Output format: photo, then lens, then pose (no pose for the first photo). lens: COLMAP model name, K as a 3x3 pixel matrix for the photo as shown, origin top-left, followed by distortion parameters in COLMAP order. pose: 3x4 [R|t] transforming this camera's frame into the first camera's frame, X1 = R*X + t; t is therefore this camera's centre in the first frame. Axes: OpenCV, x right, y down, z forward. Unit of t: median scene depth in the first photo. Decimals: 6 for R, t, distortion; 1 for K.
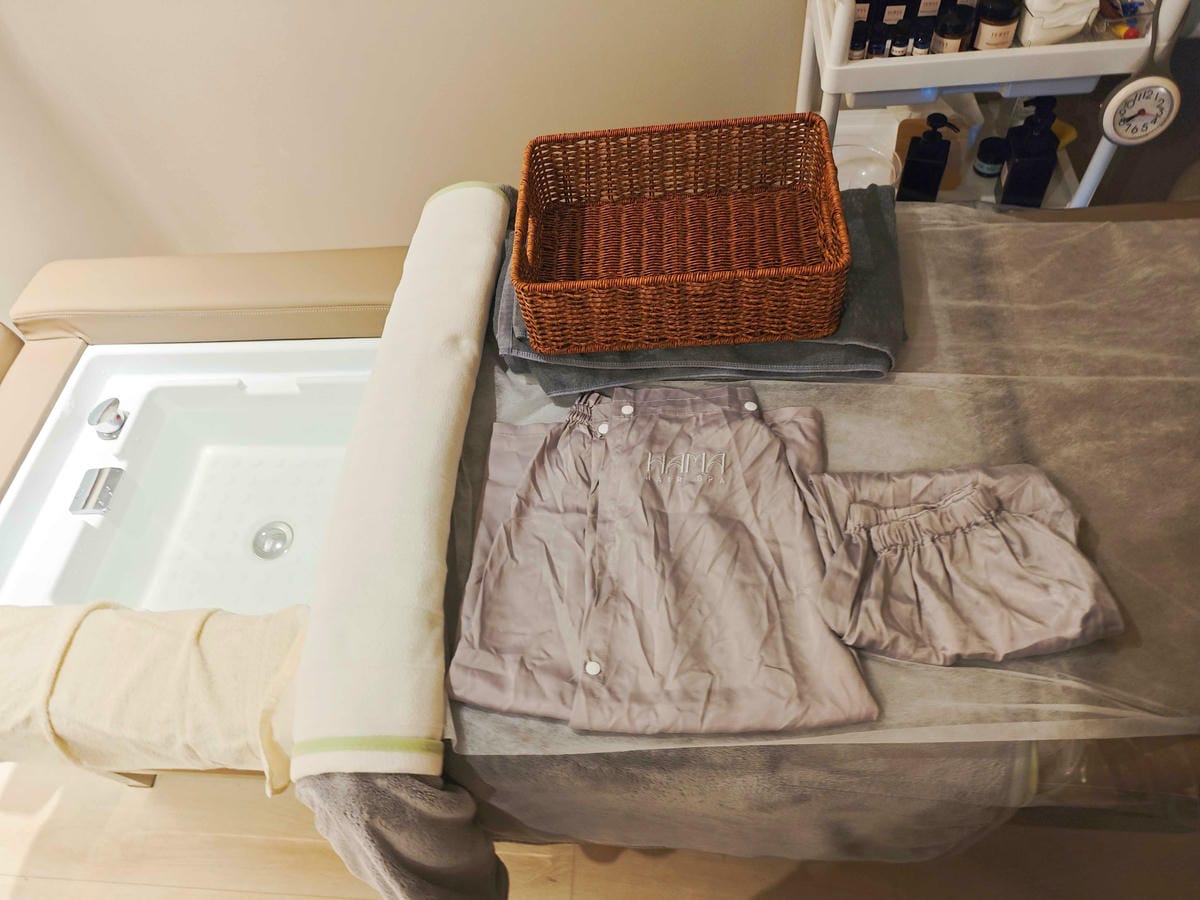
lens RADIAL K [[793.2, 0, 600.0], [0, 793.2, 450.0], [0, 0, 1]] dist [0.000532, -0.000478]
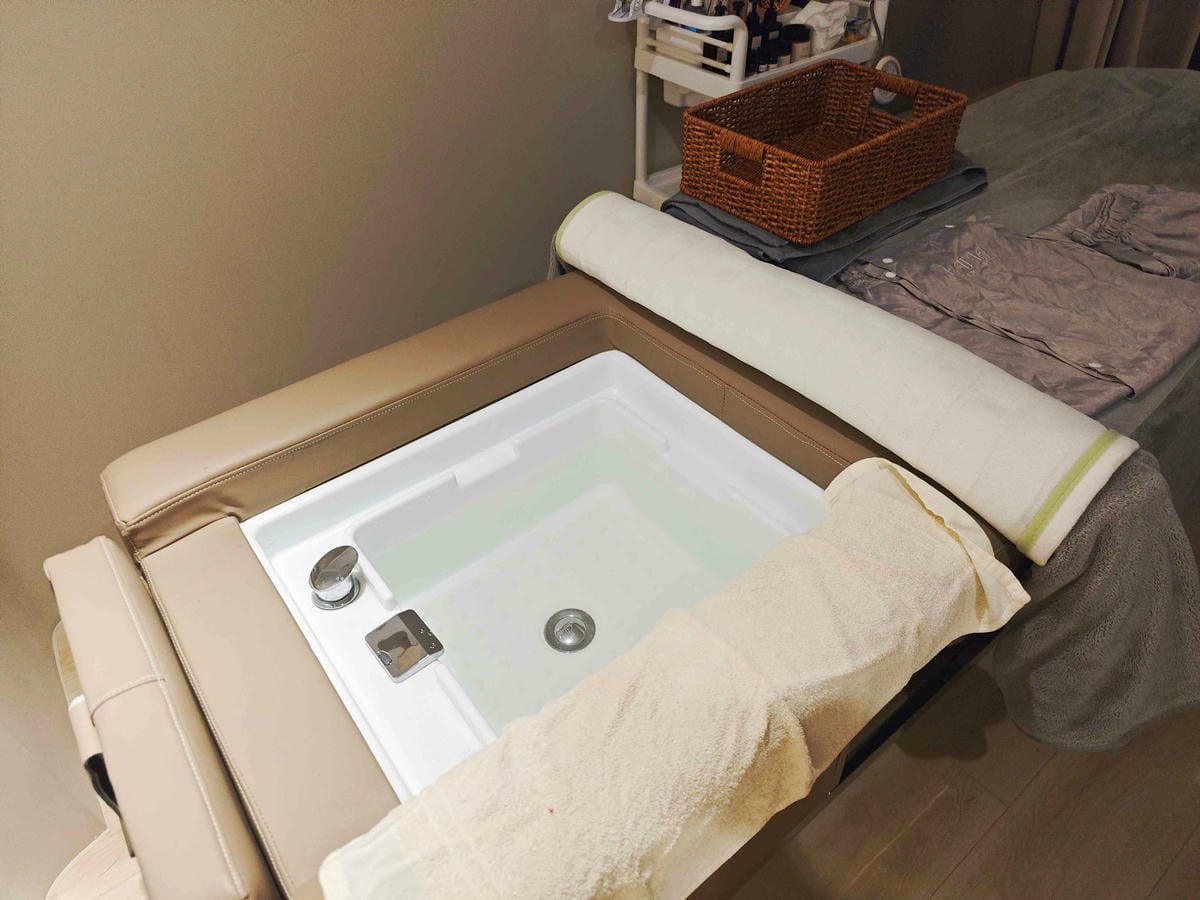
lens RADIAL K [[793.2, 0, 600.0], [0, 793.2, 450.0], [0, 0, 1]] dist [0.000532, -0.000478]
pose [[0.744442, -0.372612, 0.554046, -0.861407], [0.531757, 0.832687, -0.154486, 0.114987], [-0.403783, 0.409624, 0.818026, 0.260812]]
